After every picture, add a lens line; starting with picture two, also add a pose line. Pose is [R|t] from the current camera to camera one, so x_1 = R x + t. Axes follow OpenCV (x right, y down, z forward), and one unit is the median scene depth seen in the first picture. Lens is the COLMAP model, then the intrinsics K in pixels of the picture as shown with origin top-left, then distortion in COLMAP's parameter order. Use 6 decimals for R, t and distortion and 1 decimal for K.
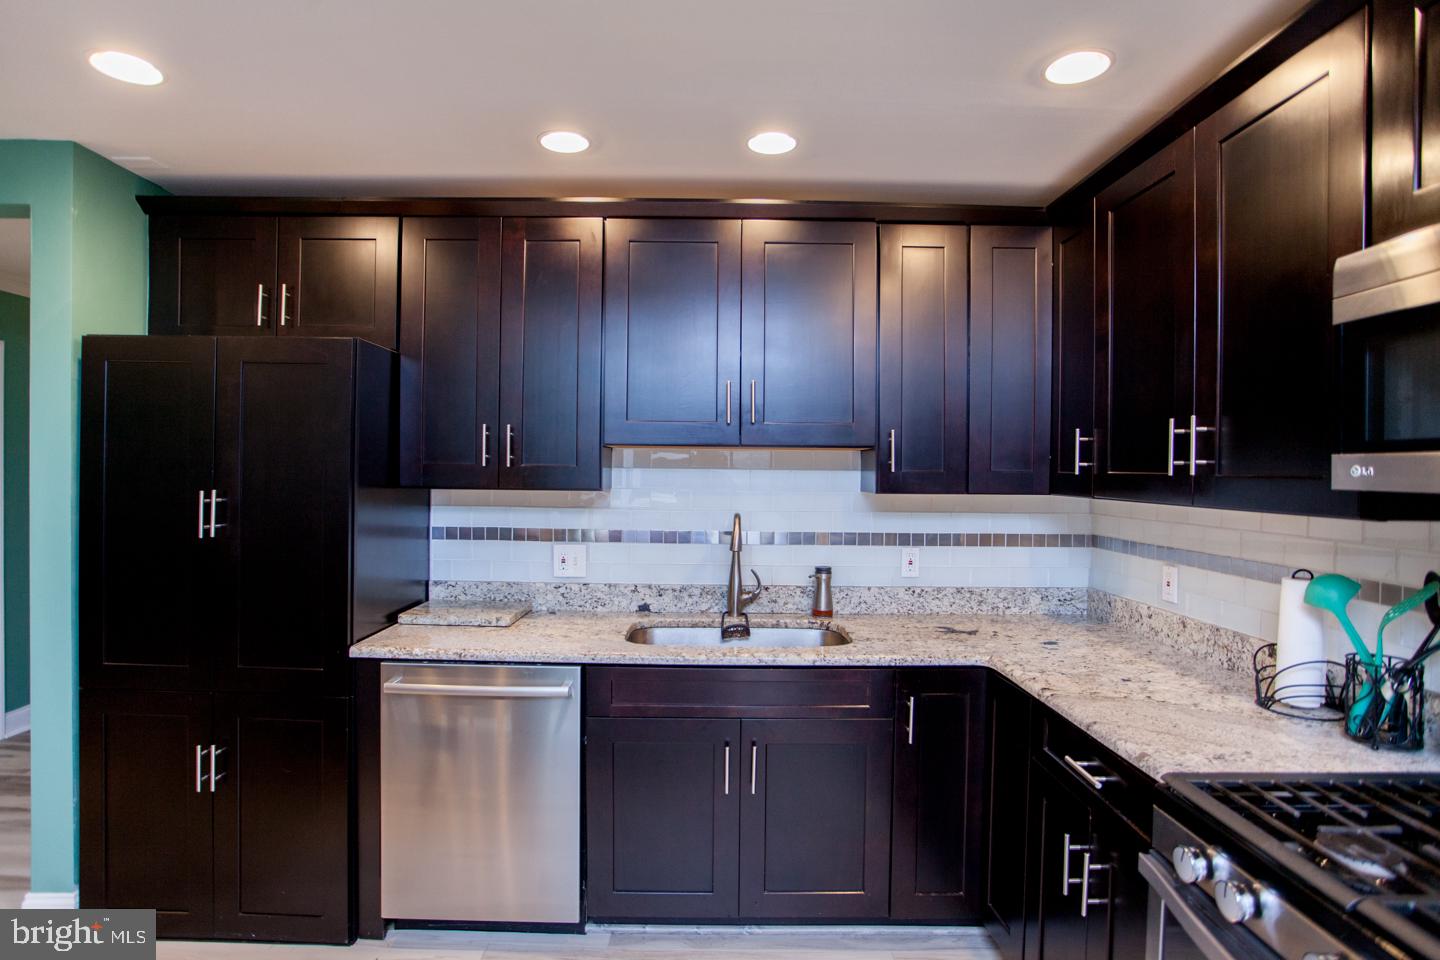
lens RADIAL K [[727.2, 0, 716.5], [0, 727.2, 474.3], [0, 0, 1]] dist [-0.083096, 0.039382]
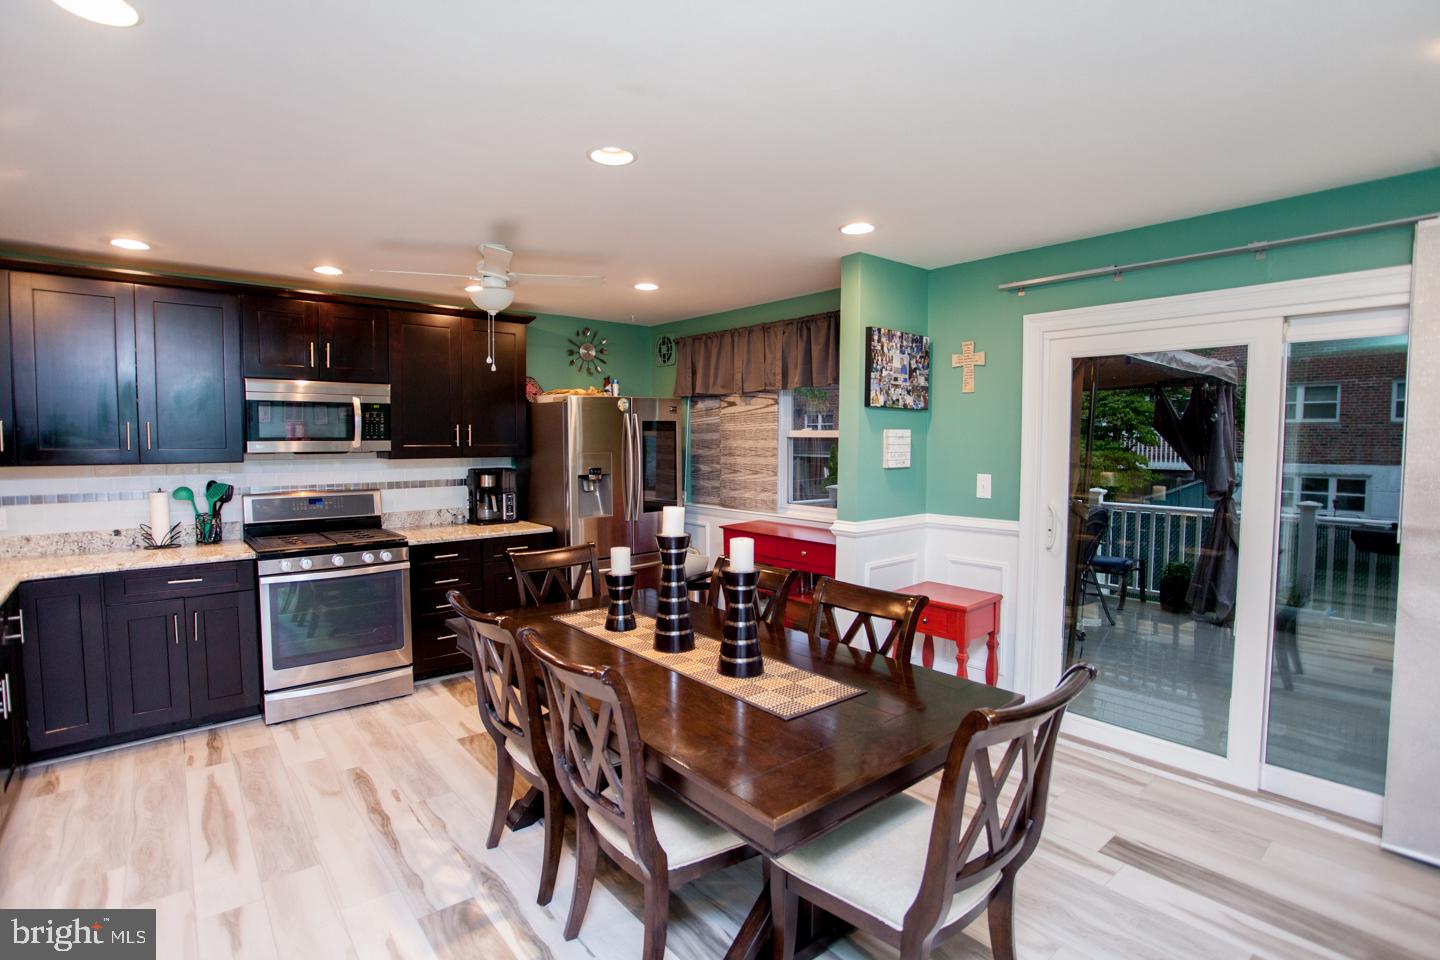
lens RADIAL K [[699.0, 0, 714.4], [0, 699.0, 476.3], [0, 0, 1]] dist [-0.078543, 0.034678]
pose [[-0.640246, -0.053778, 0.766285, -1.419427], [-0.002989, 0.997713, 0.067522, -0.042364], [-0.768164, 0.040940, -0.638943, 0.683848]]
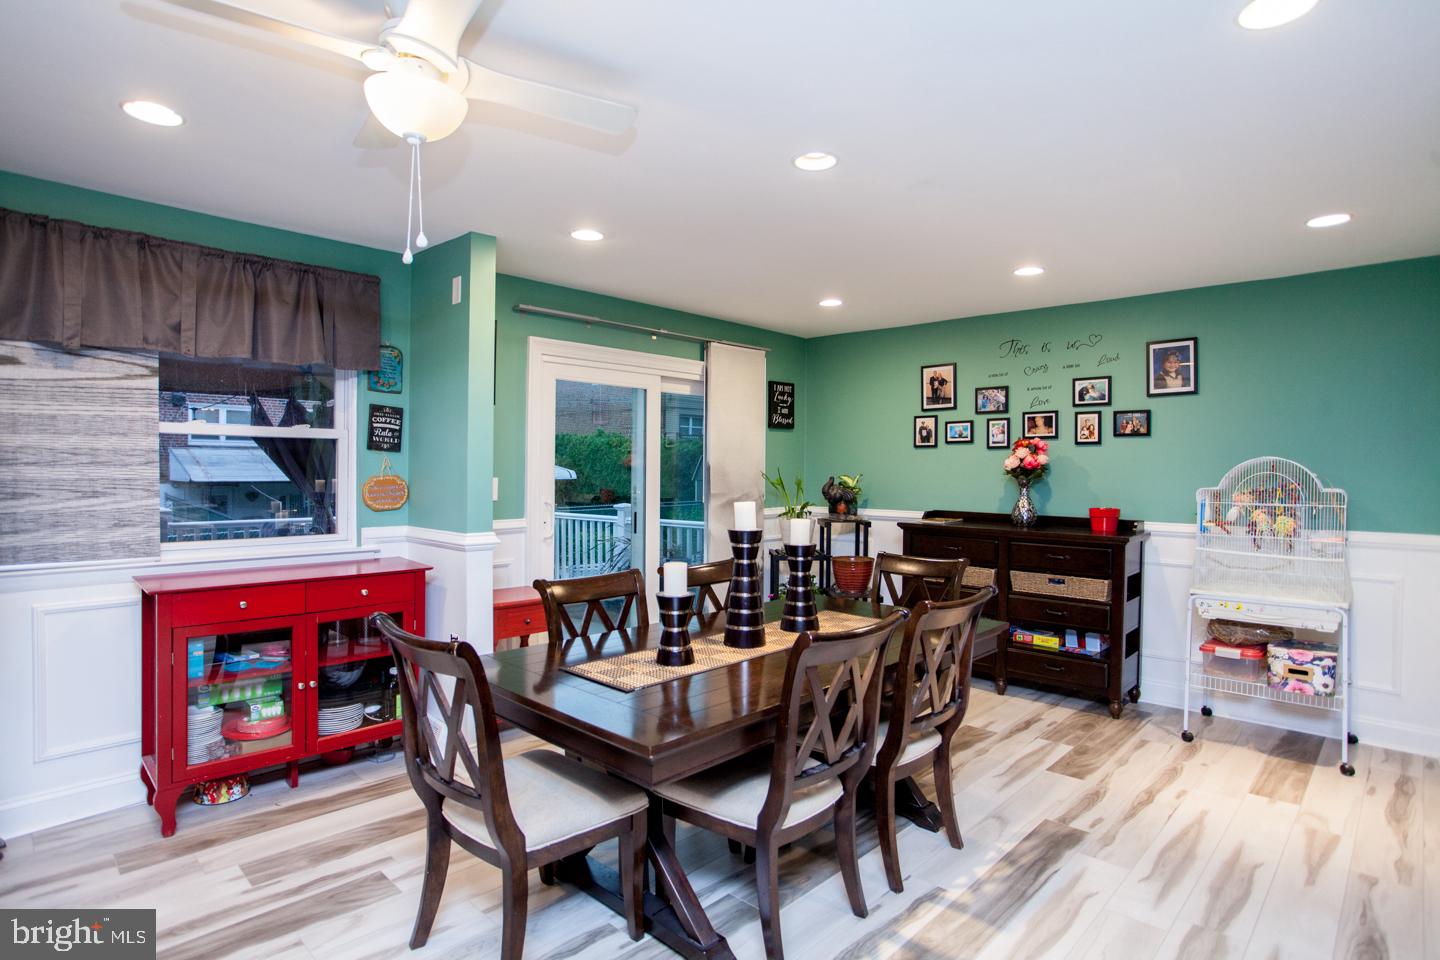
lens RADIAL K [[736.3, 0, 715.1], [0, 736.3, 477.0], [0, 0, 1]] dist [-0.084026, 0.039758]
pose [[-0.696632, -0.007952, -0.717384, 0.204284], [-0.020962, 0.999737, 0.009273, 0.025608], [0.717122, 0.021498, -0.696616, 0.784048]]
